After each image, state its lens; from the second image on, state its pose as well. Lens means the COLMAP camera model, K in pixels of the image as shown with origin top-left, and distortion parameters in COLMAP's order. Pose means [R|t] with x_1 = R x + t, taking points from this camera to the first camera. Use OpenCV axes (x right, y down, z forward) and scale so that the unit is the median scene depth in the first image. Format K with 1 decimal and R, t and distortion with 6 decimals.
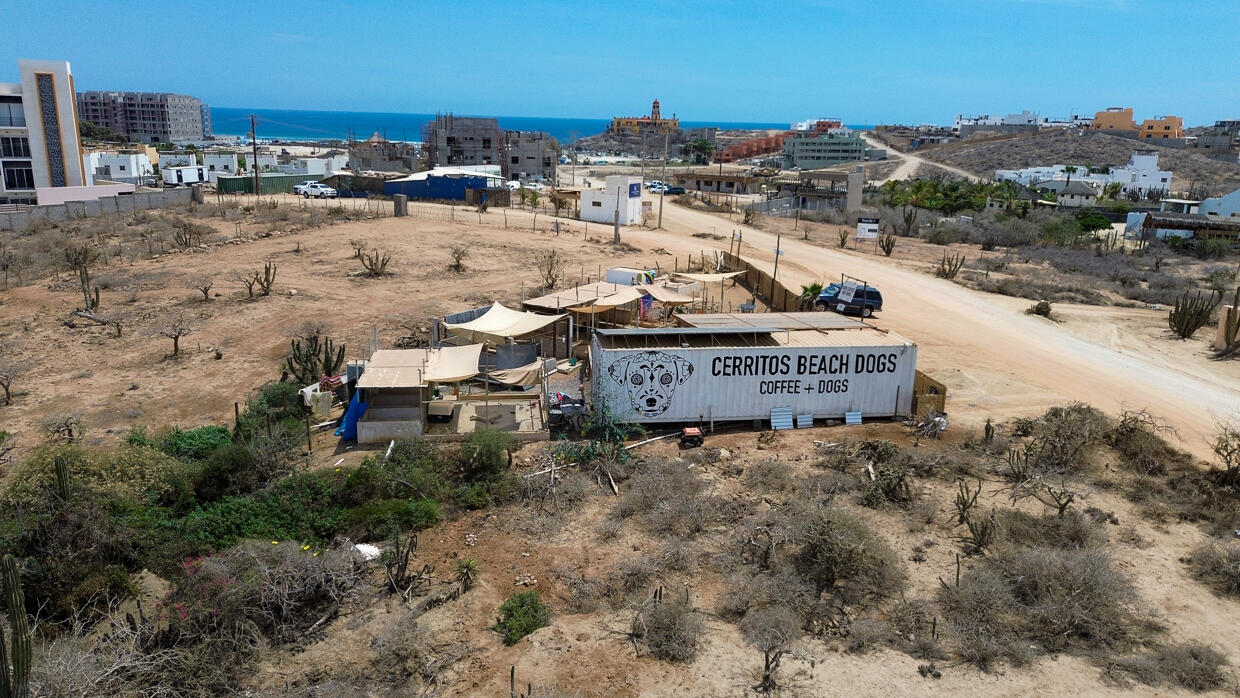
lens RADIAL K [[878.9, 0, 619.0], [0, 878.9, 349.4], [0, 0, 1]] dist [0.022343, -0.009902]
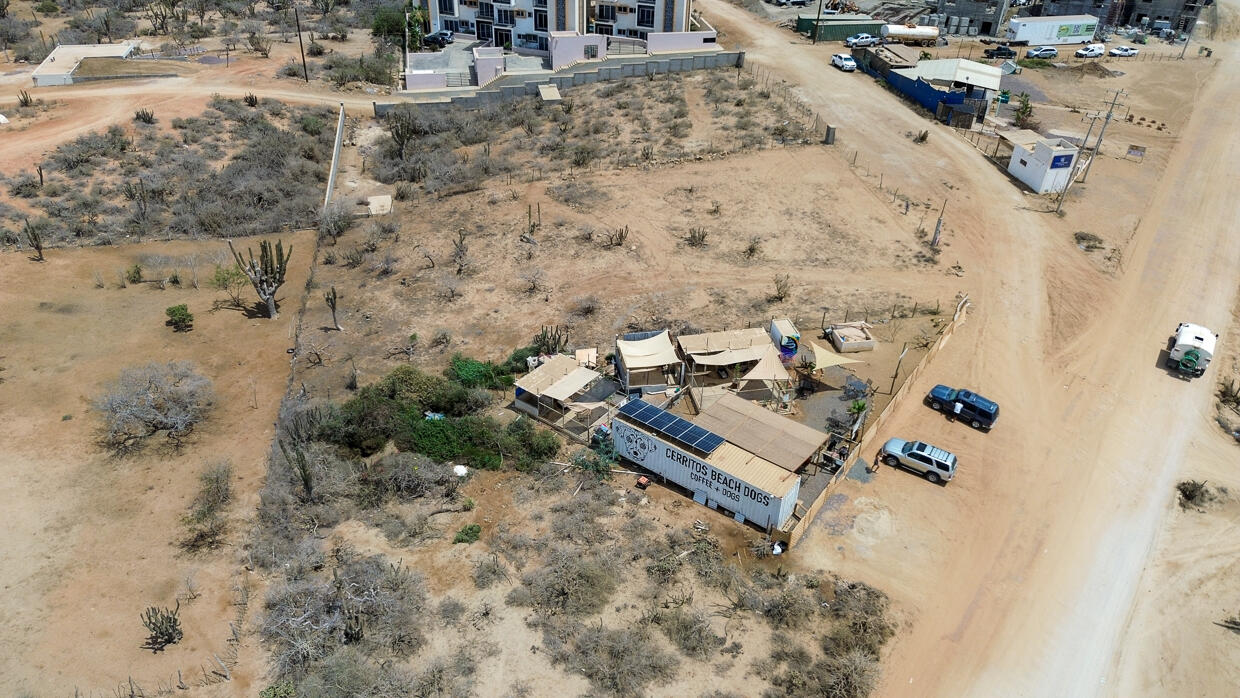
lens RADIAL K [[878.9, 0, 620.1], [0, 878.9, 349.6], [0, 0, 1]] dist [0.022343, -0.009902]
pose [[0.704093, 0.393855, -0.590873, 1.154486], [-0.185549, 0.905223, 0.382286, -0.944111], [0.685437, -0.159529, 0.710441, -0.280087]]
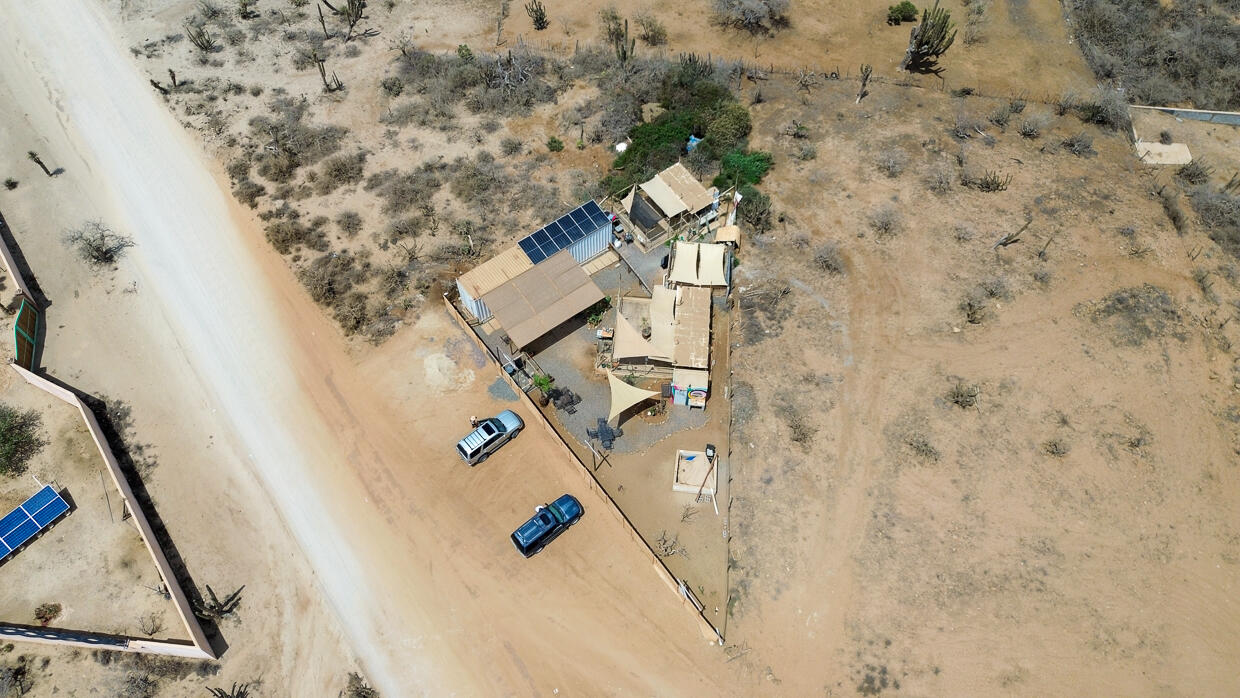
lens RADIAL K [[878.9, 0, 621.2], [0, 878.9, 348.7], [0, 0, 1]] dist [0.022343, -0.009902]
pose [[-0.883021, 0.382242, -0.272333, 0.735567], [-0.147054, 0.325705, 0.933965, -2.183319], [0.445701, 0.864759, -0.231395, 2.126878]]
